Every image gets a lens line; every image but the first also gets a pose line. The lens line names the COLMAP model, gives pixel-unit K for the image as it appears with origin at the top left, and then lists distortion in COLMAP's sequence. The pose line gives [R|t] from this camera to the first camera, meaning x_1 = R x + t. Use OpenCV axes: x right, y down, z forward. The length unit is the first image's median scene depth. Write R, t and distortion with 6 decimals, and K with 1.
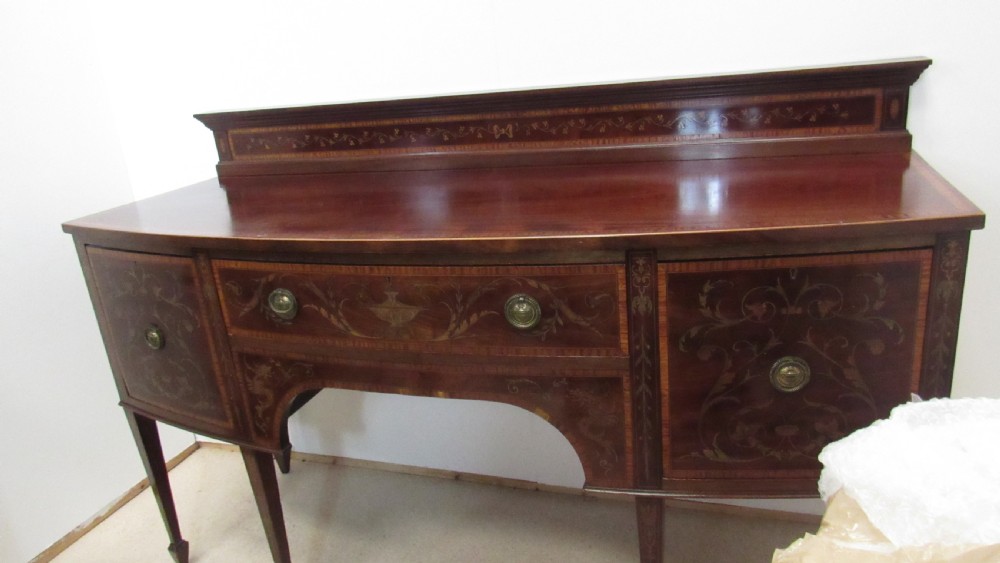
lens RADIAL K [[712.9, 0, 500.0], [0, 712.9, 281.5], [0, 0, 1]] dist [-0.027526, 0.005694]
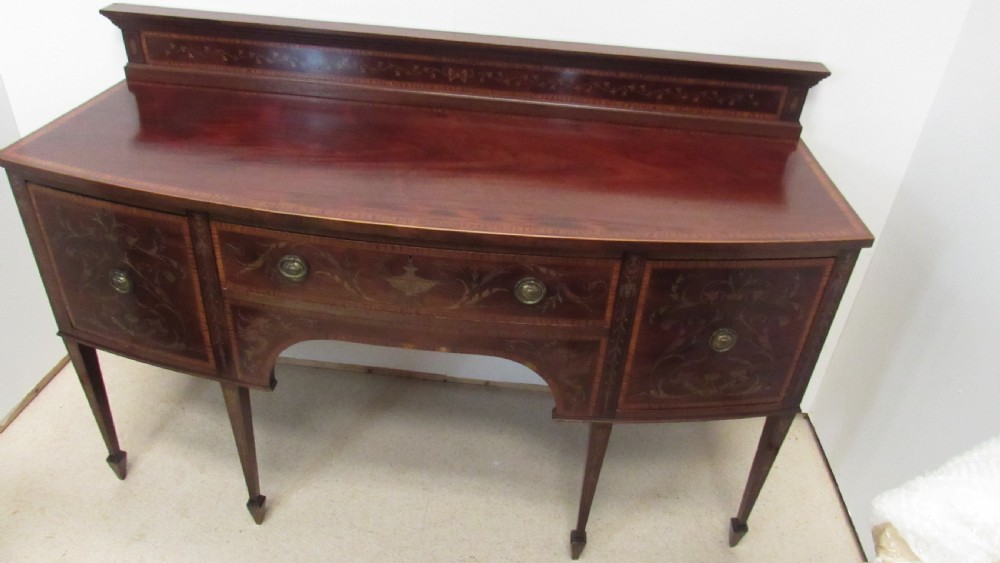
lens RADIAL K [[712.9, 0, 500.0], [0, 712.9, 281.5], [0, 0, 1]] dist [-0.027526, 0.005694]
pose [[0.955044, -0.006314, 0.296395, -0.346118], [-0.066192, 0.969993, 0.233949, -0.232466], [-0.288979, -0.243051, 0.925969, -0.079968]]
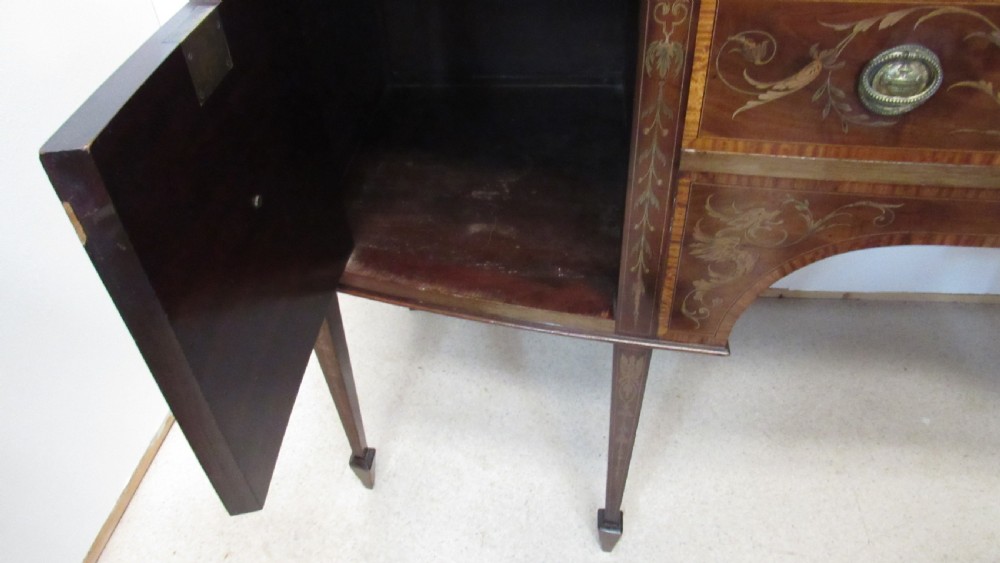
lens RADIAL K [[712.9, 0, 500.0], [0, 712.9, 281.5], [0, 0, 1]] dist [-0.027526, 0.005694]
pose [[0.969422, -0.118916, 0.214661, -0.698417], [0.033599, 0.930827, 0.363913, -0.022155], [-0.243087, -0.345573, 0.906360, 0.658517]]
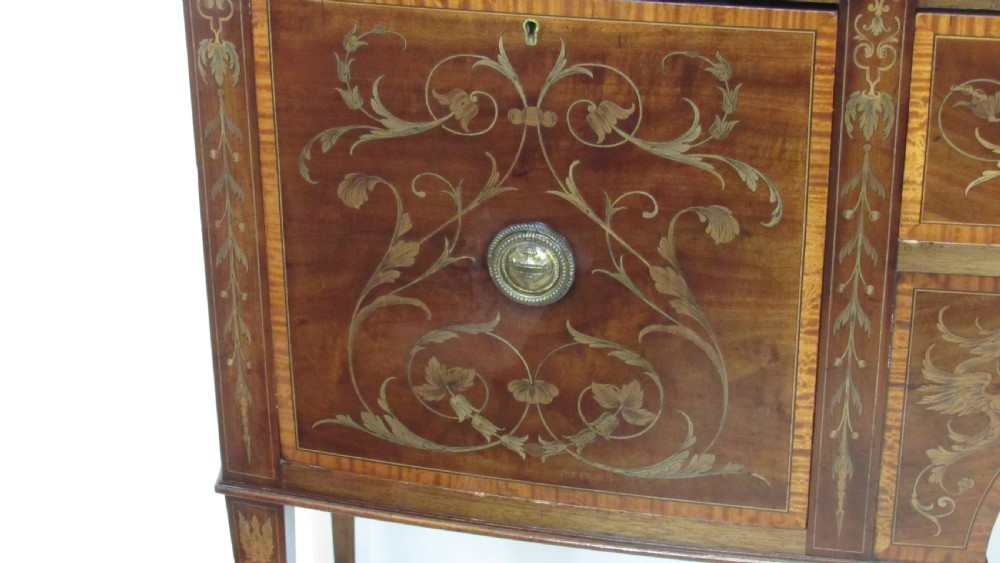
lens RADIAL K [[2006.3, 0, 500.0], [0, 2006.3, 281.5], [0, 0, 1]] dist [-0.097906, -0.103207]
pose [[0.952373, -0.054100, 0.300097, -0.960511], [0.021600, 0.993633, 0.110578, -0.015332], [-0.304168, -0.098829, 0.947478, 0.201663]]
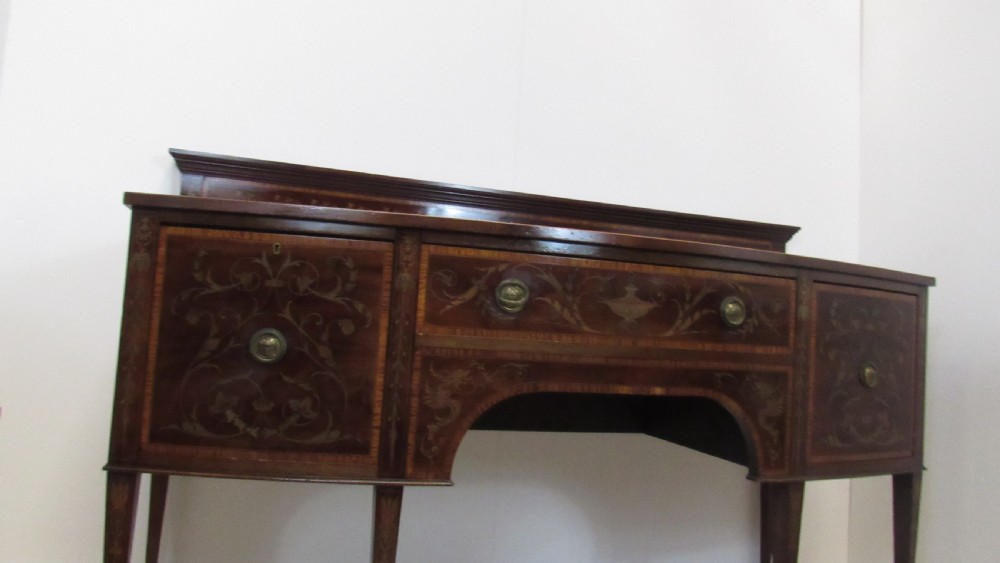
lens RADIAL K [[712.9, 0, 500.0], [0, 712.9, 281.5], [0, 0, 1]] dist [-0.027526, 0.005694]
pose [[0.785323, 0.183142, 0.591378, -0.950796], [0.060774, 0.927822, -0.368040, 0.392851], [-0.616097, 0.324970, 0.717509, 0.330707]]
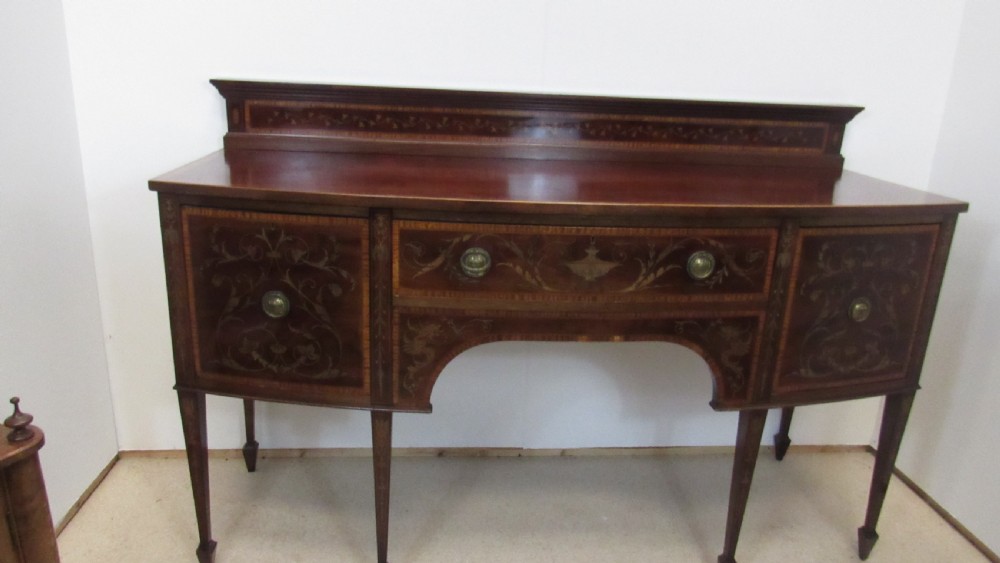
lens RADIAL K [[712.9, 0, 500.0], [0, 712.9, 281.5], [0, 0, 1]] dist [-0.027526, 0.005694]
pose [[0.900296, 0.006488, 0.435230, -0.790251], [0.009489, 0.999359, -0.034526, 0.104433], [-0.435175, 0.035214, 0.899657, 0.013461]]
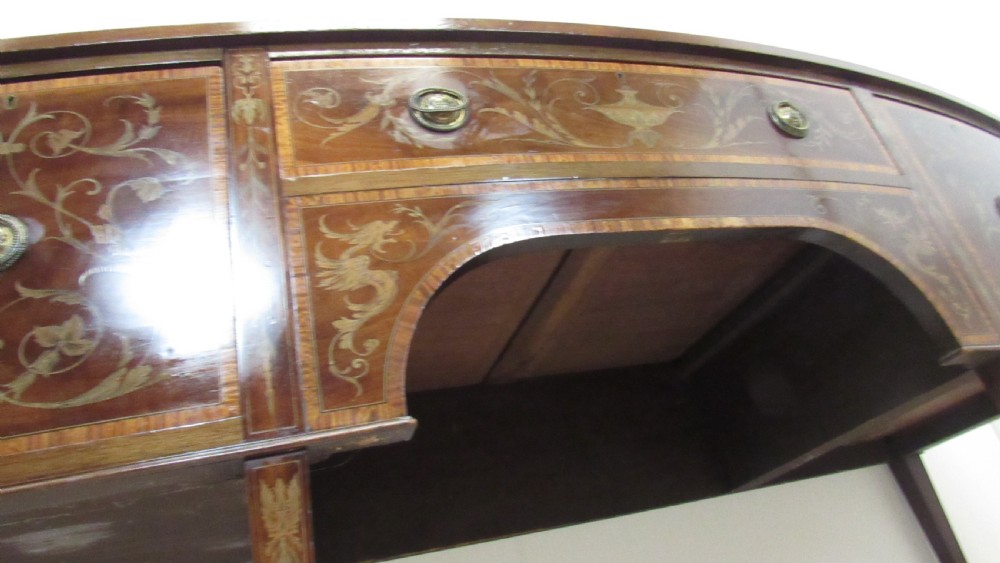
lens RADIAL K [[712.9, 0, 500.0], [0, 712.9, 281.5], [0, 0, 1]] dist [-0.027526, 0.005694]
pose [[0.809054, 0.197226, 0.553655, -0.588754], [0.320405, 0.641720, -0.696804, 0.565969], [-0.492719, 0.741146, 0.455994, 0.874047]]
